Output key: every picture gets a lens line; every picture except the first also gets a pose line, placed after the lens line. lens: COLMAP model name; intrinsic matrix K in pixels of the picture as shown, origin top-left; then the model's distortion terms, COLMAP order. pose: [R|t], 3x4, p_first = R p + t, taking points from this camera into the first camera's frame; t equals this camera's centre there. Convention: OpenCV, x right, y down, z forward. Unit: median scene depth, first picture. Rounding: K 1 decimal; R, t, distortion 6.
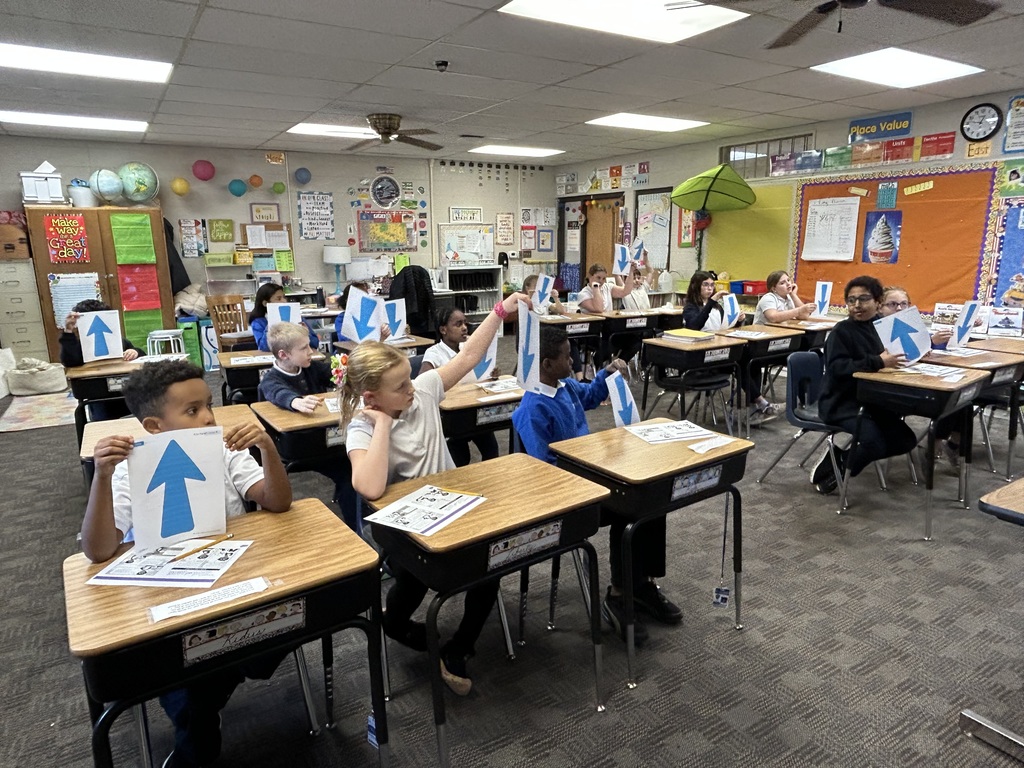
lens RADIAL K [[662.7, 0, 512.0], [0, 662.7, 384.0], [0, 0, 1]] dist [0.030323, -0.029700]
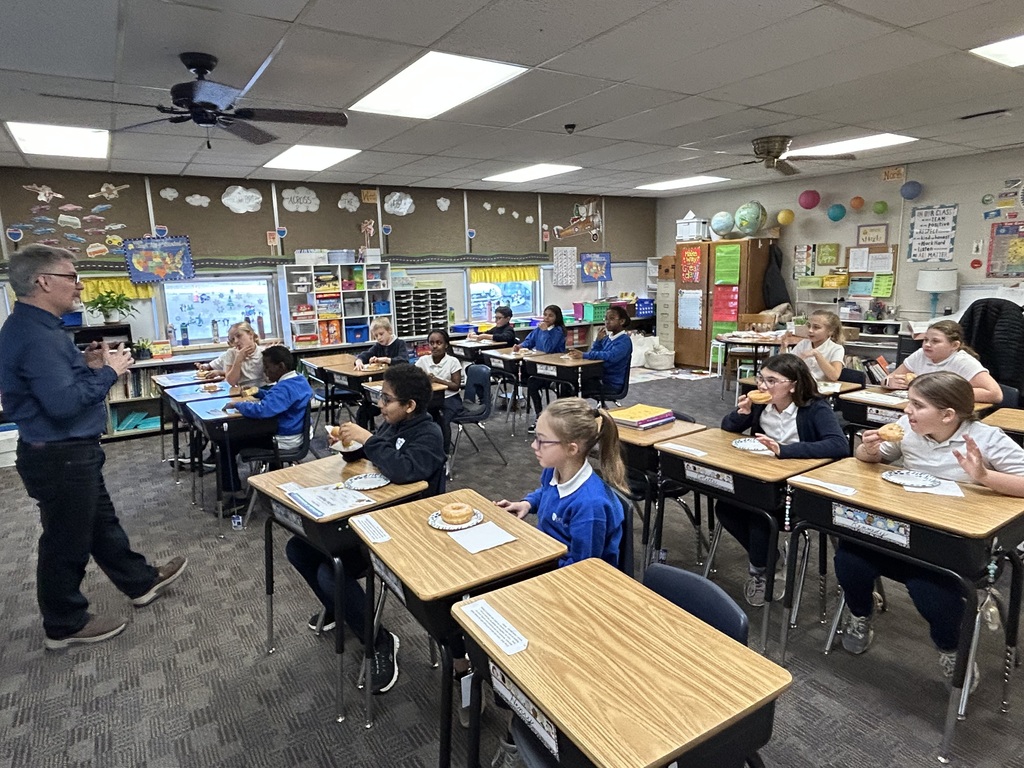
lens RADIAL K [[626.2, 0, 512.0], [0, 626.2, 384.0], [0, 0, 1]] dist [0.001421, 0.003953]
pose [[0.036503, 0.195223, -0.980079, 0.518774], [-0.187288, 0.964692, 0.185182, -0.118994], [0.981627, 0.176797, 0.071777, 0.462143]]
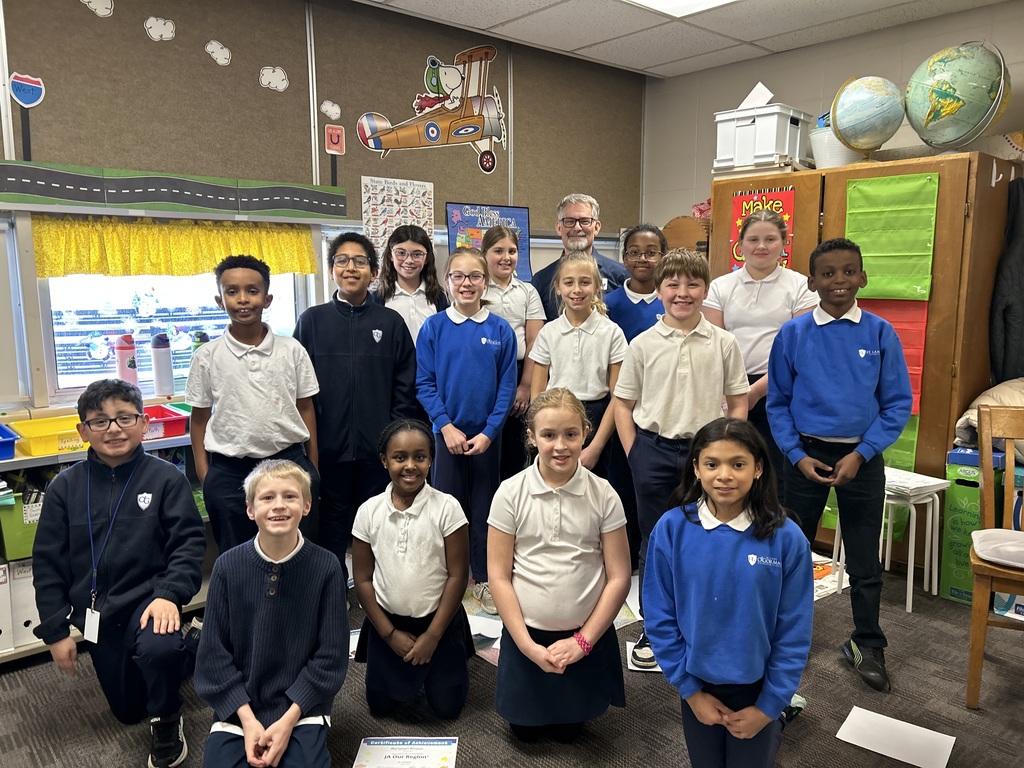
lens RADIAL K [[768.4, 0, 512.0], [0, 768.4, 384.0], [0, 0, 1]] dist [0.040976, -0.055104]
pose [[0.160734, 0.151973, -0.975228, -0.110849], [-0.214721, 0.969794, 0.115737, -0.114004], [0.963359, 0.190799, 0.188510, 0.590214]]
